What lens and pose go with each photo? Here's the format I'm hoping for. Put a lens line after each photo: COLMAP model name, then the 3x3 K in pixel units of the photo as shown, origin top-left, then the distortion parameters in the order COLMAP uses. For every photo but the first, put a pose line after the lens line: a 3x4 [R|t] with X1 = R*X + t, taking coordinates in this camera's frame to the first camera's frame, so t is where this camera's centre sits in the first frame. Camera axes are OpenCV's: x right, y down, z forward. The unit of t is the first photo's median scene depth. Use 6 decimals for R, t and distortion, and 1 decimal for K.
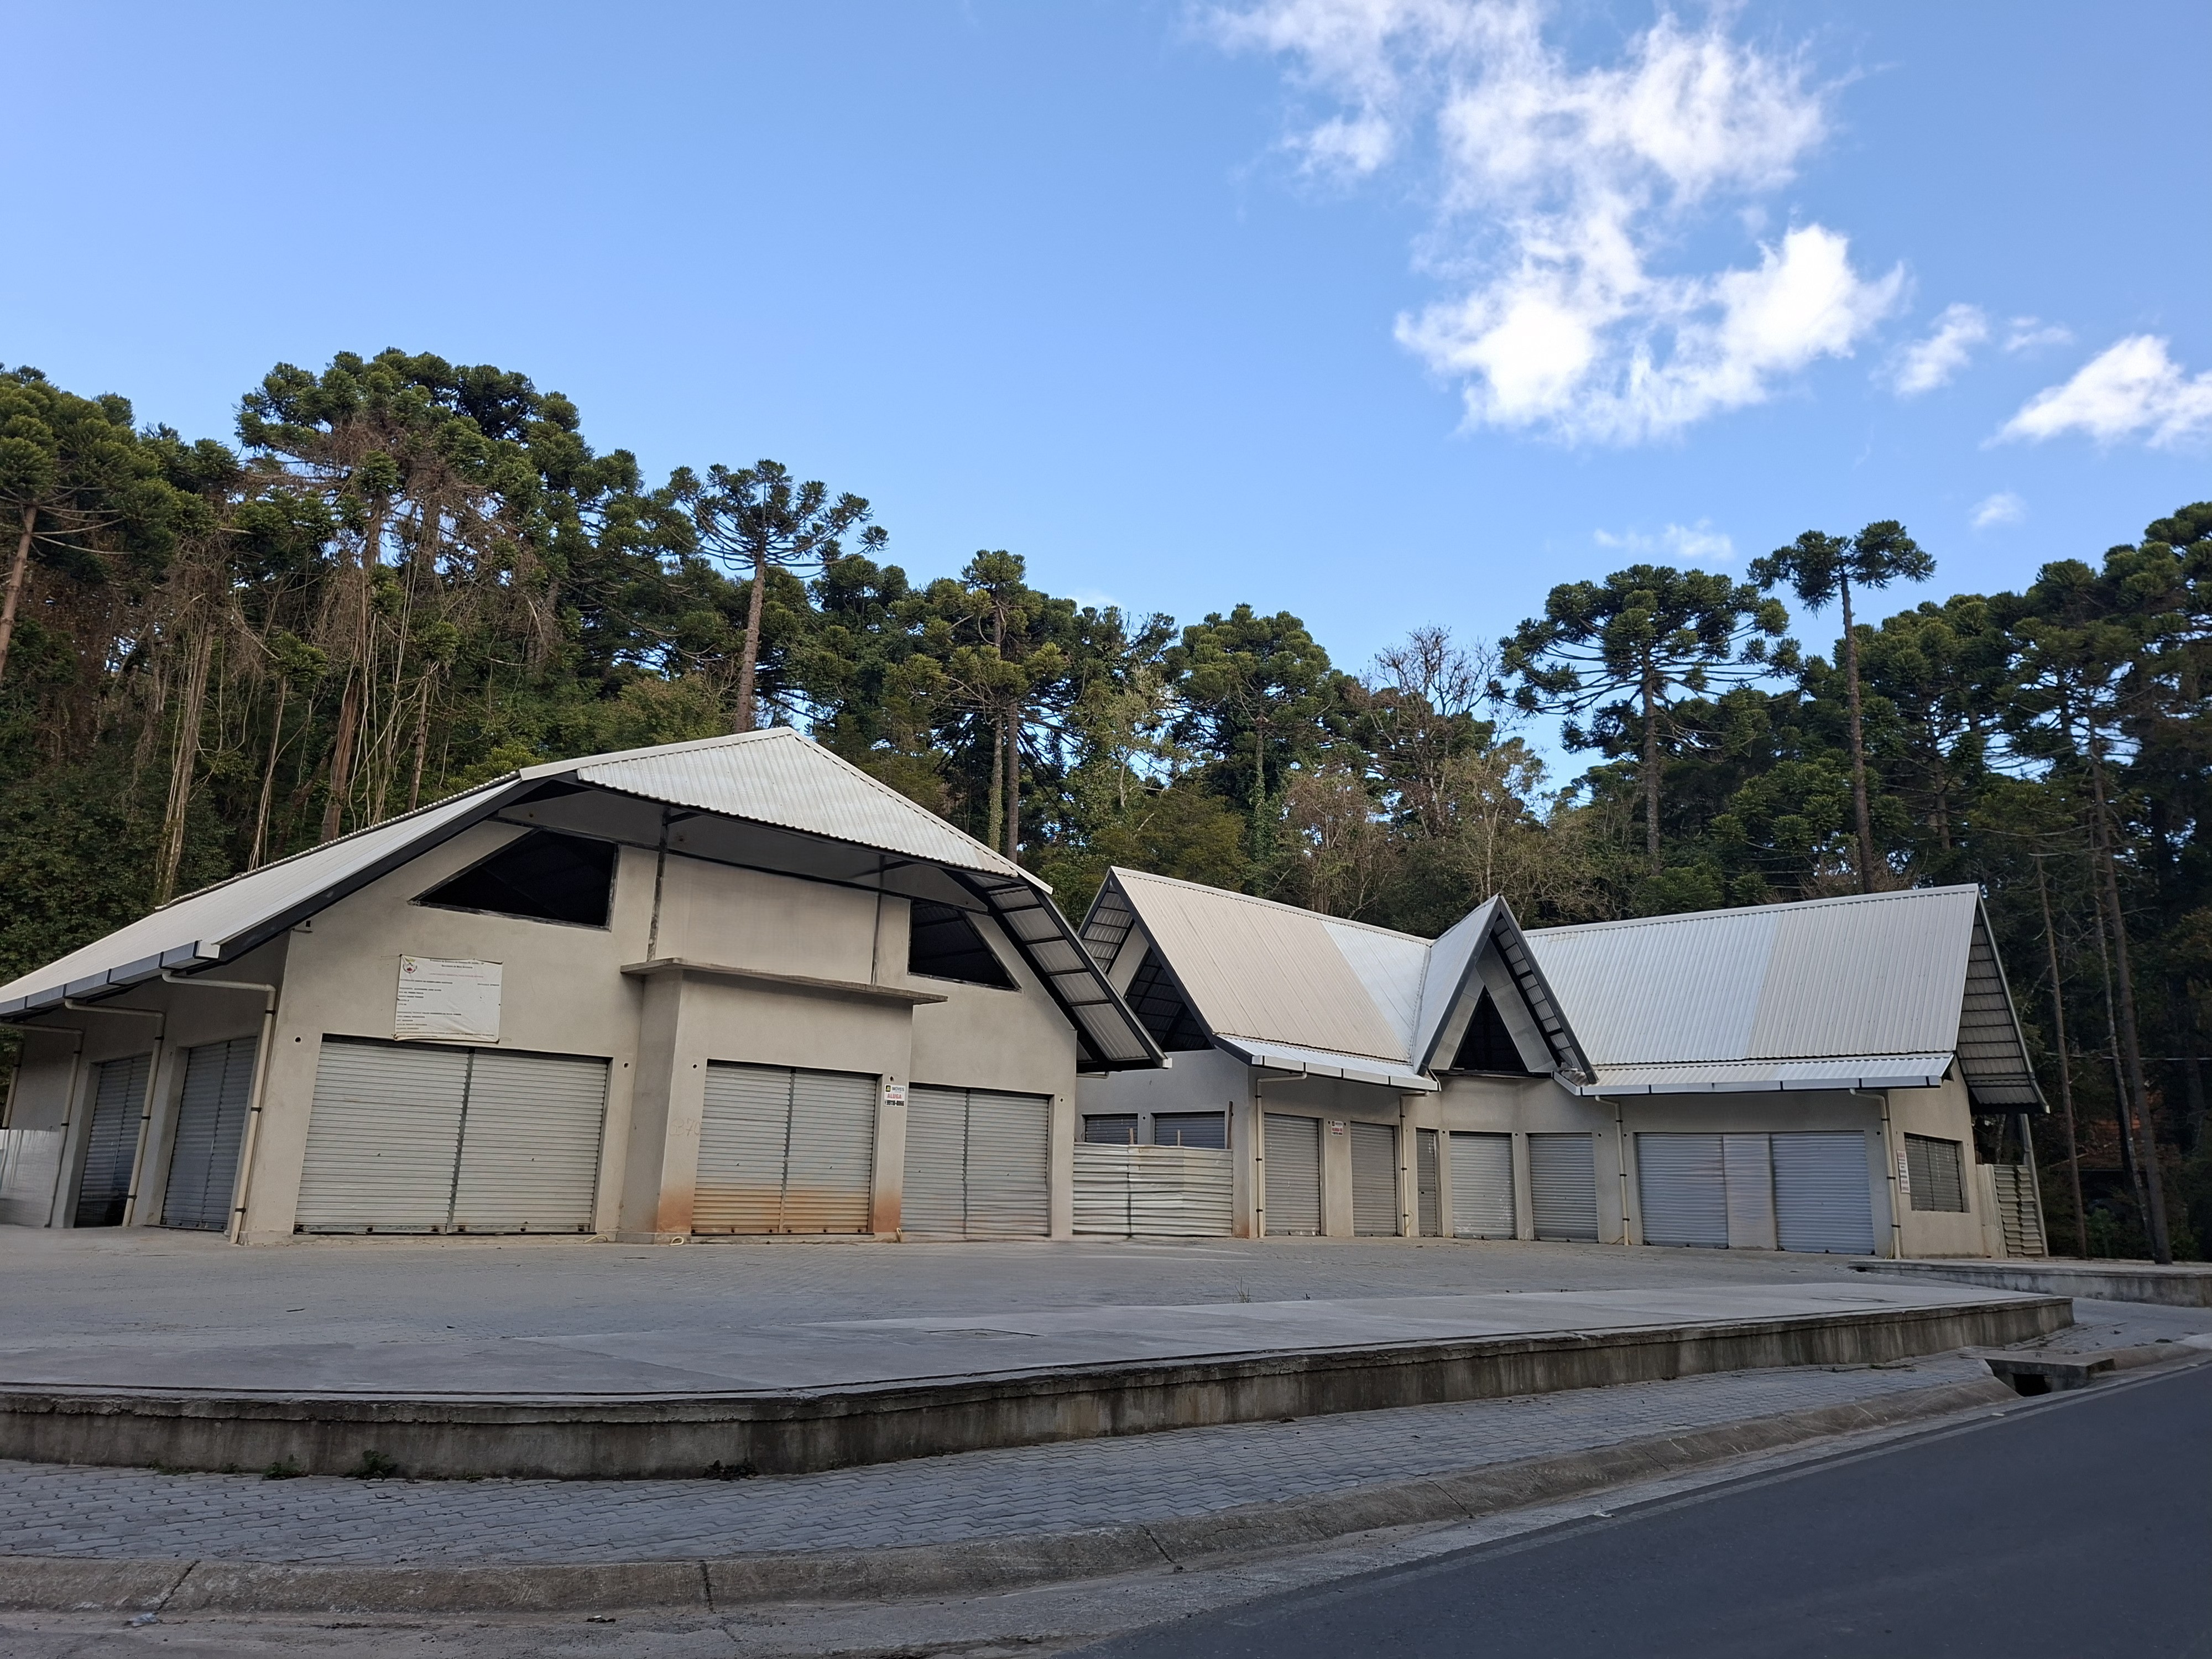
lens RADIAL K [[1523.3, 0, 1095.1], [0, 1523.3, 831.4], [0, 0, 1]] dist [0.103227, -0.121429]
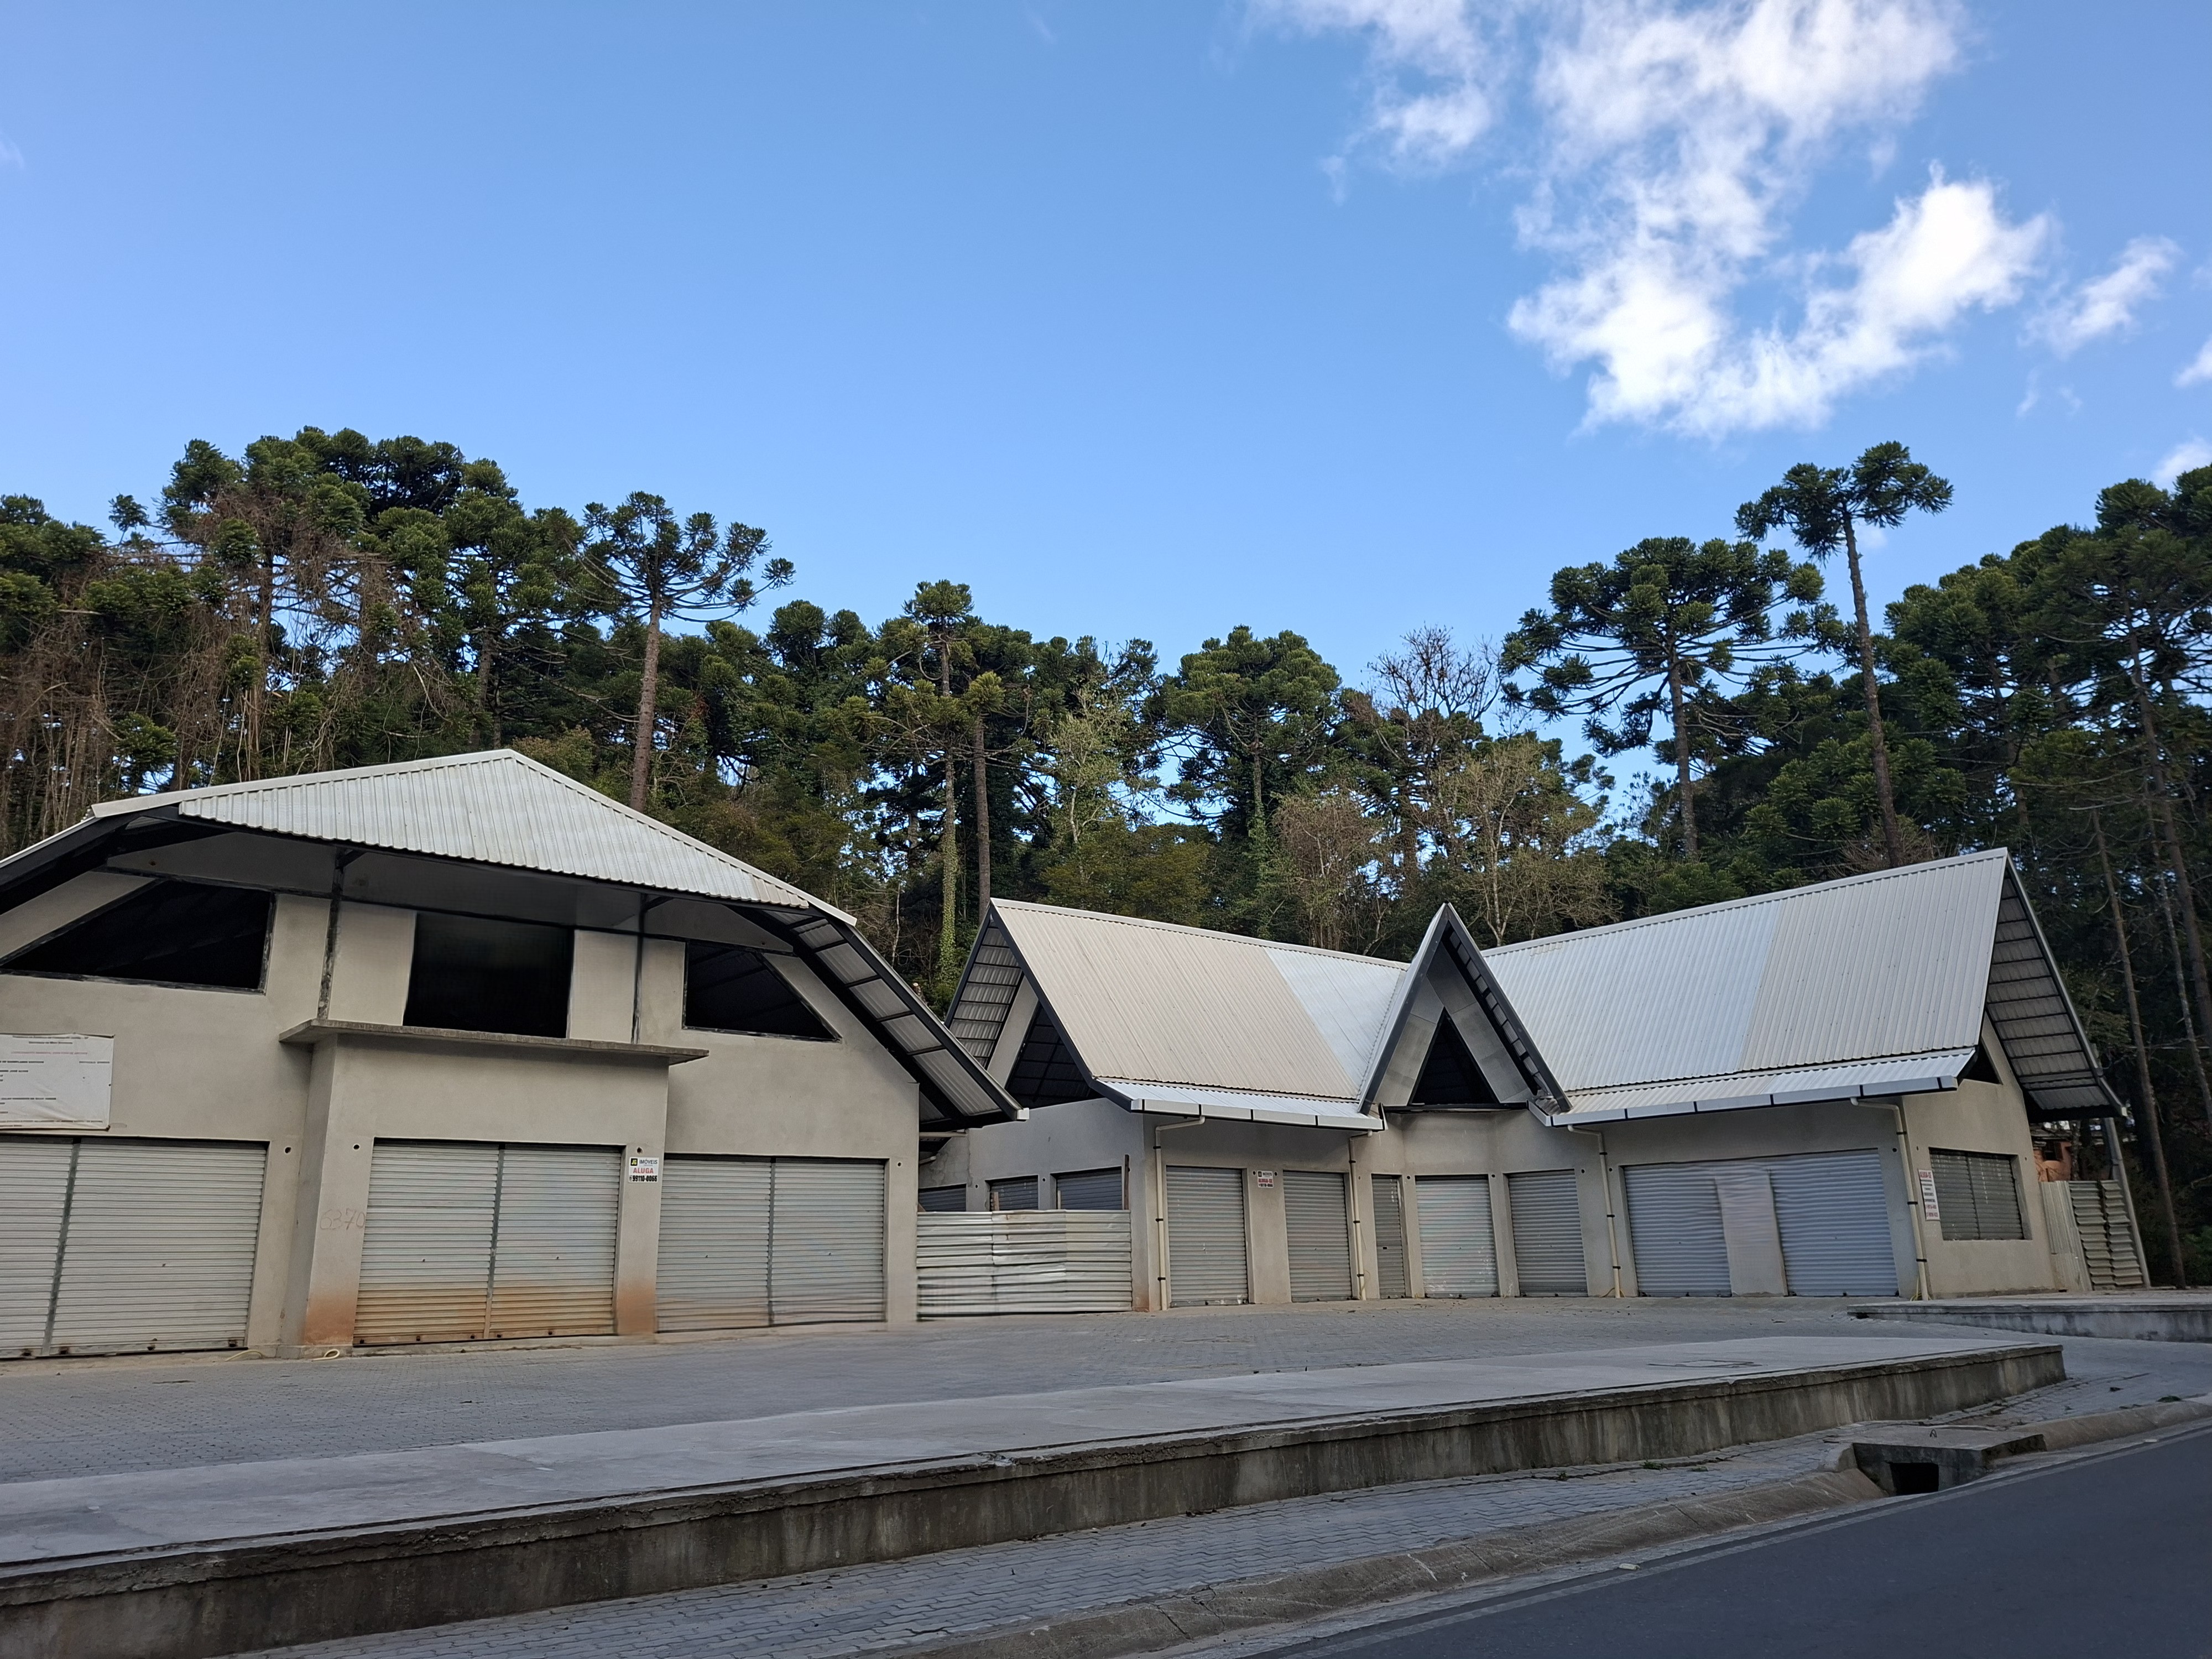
lens RADIAL K [[1522.9, 0, 1099.6], [0, 1522.9, 872.9], [0, 0, 1]] dist [0.102016, -0.118617]
pose [[0.994112, -0.069780, -0.082902, 0.148740], [0.068148, 0.997425, -0.022351, 0.032694], [0.084248, 0.016570, 0.996307, 0.120151]]
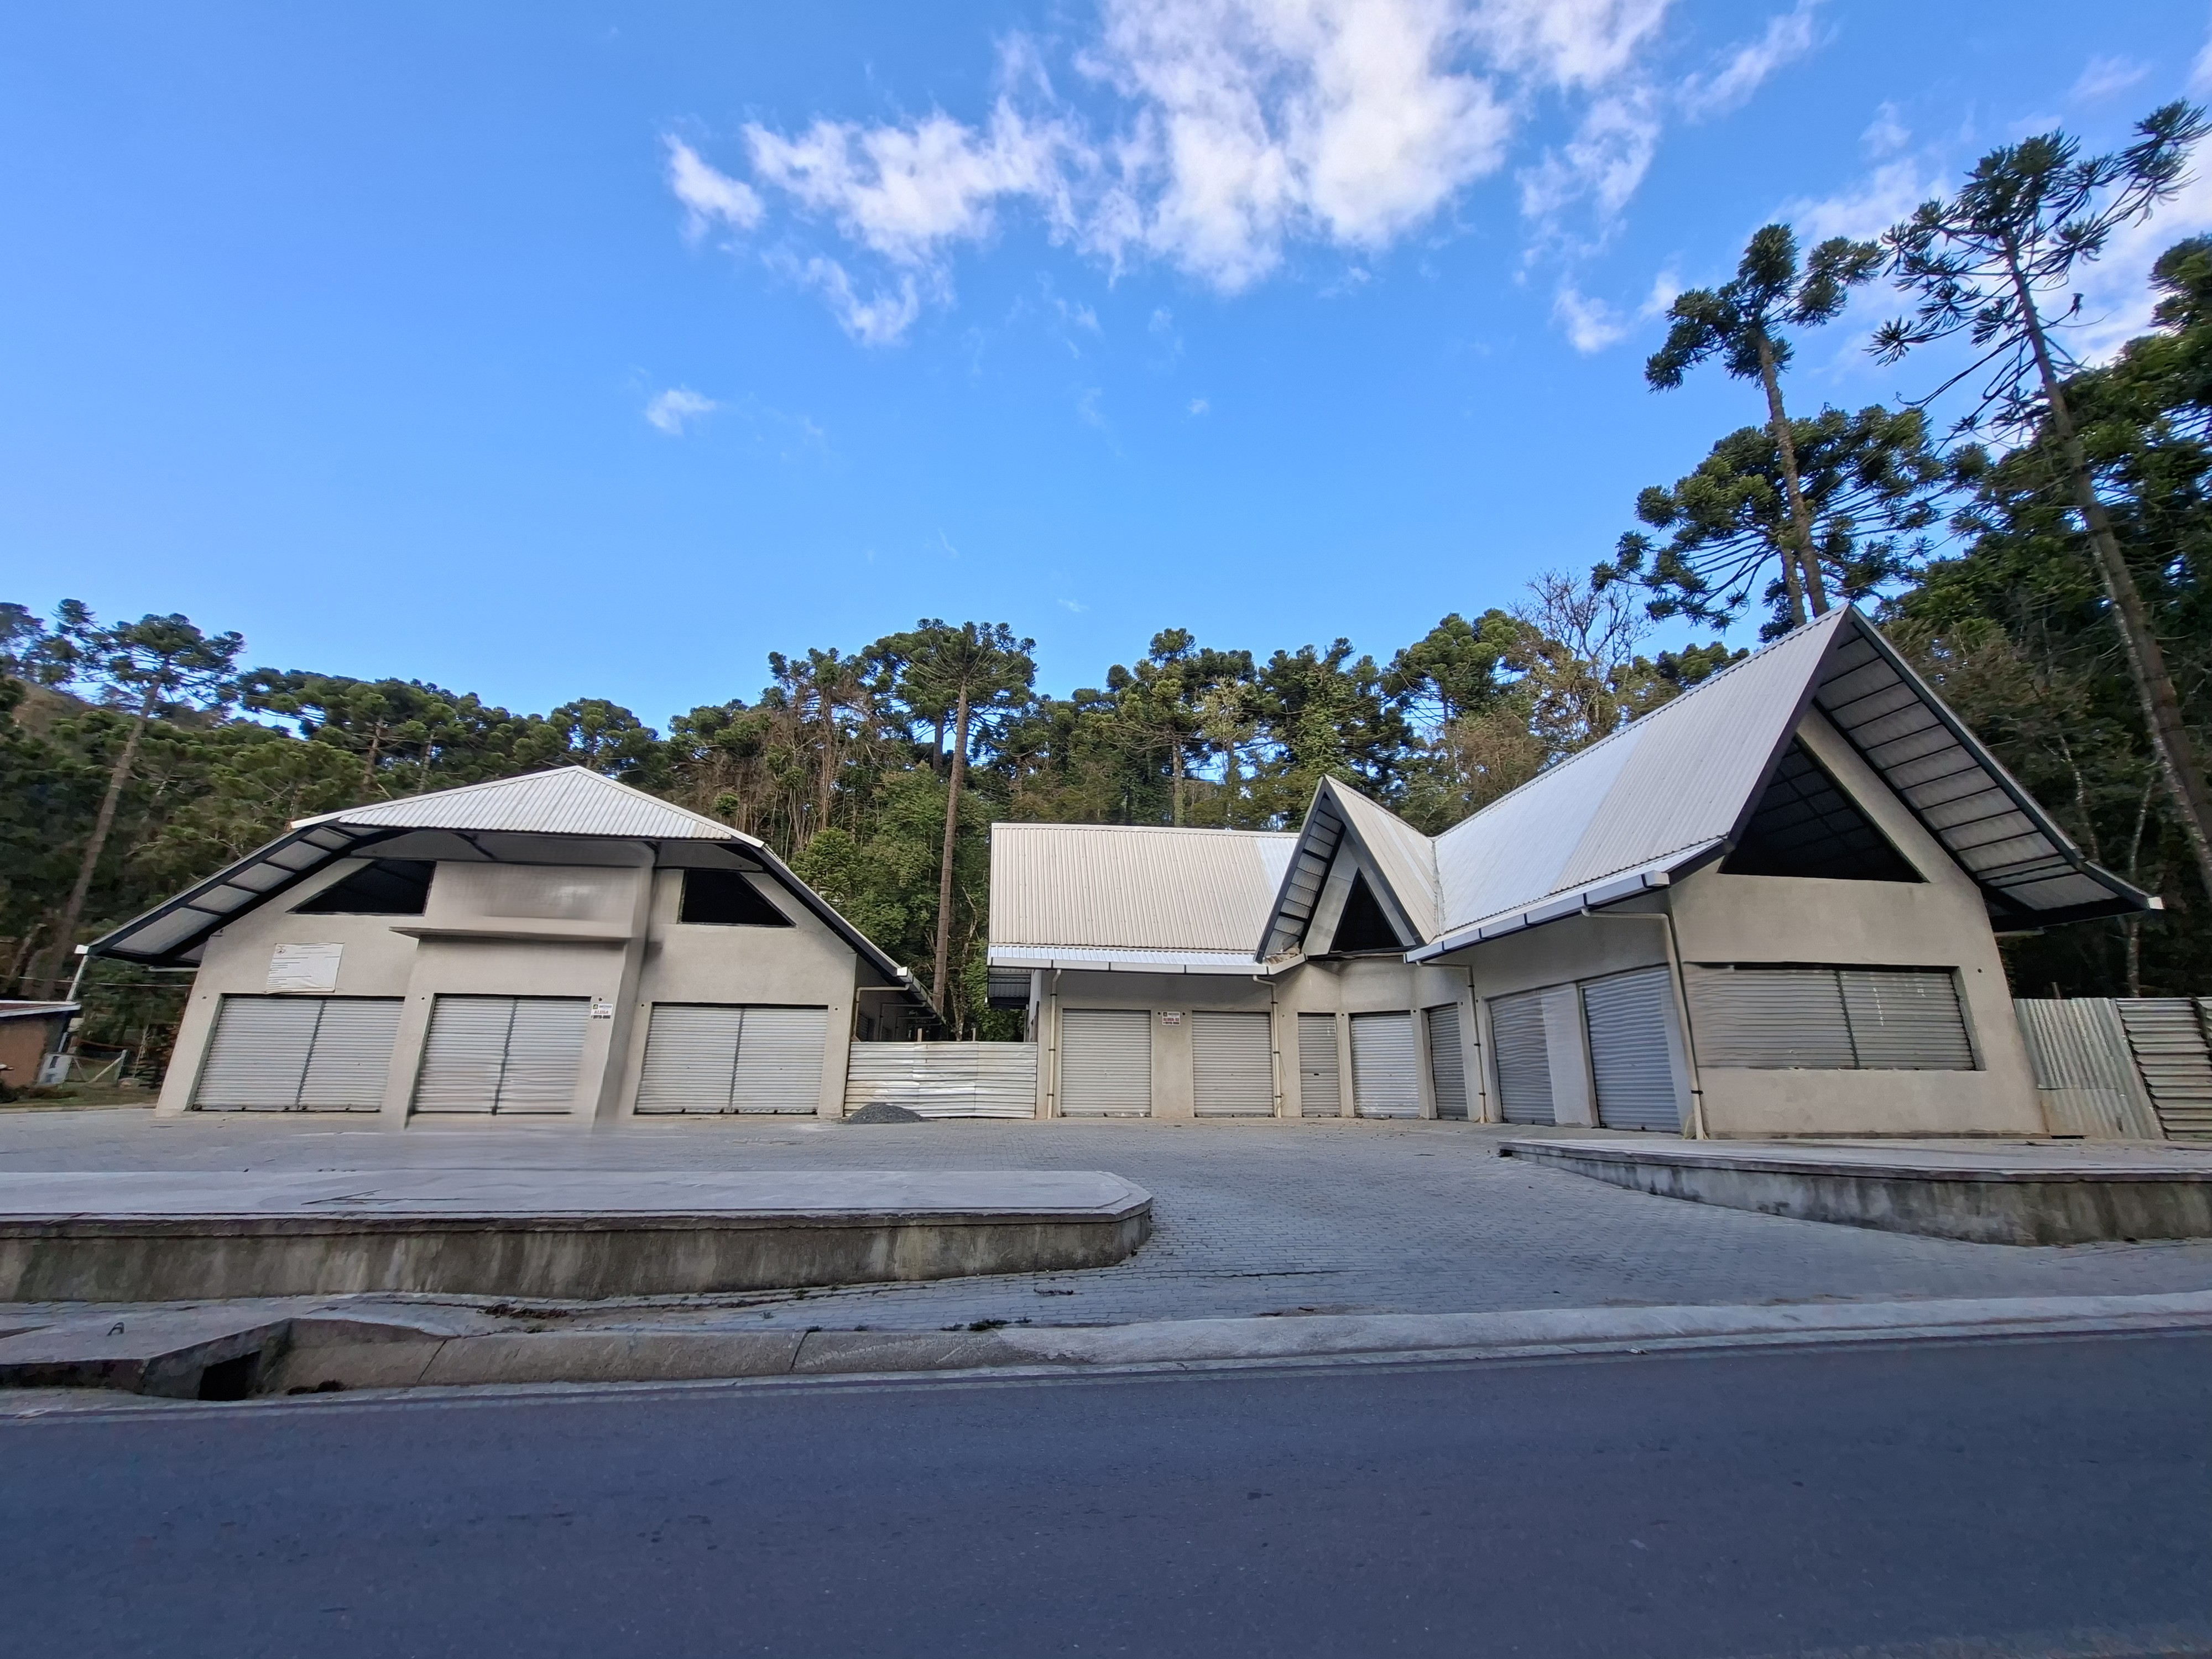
lens RADIAL K [[877.9, 0, 1114.5], [0, 877.9, 840.0], [0, 0, 1]] dist [-0.010098, 0.005131]
pose [[0.785773, -0.189567, -0.588749, 0.518252], [0.157314, 0.981825, -0.106171, 0.130072], [0.598175, -0.009192, 0.801313, 0.478225]]
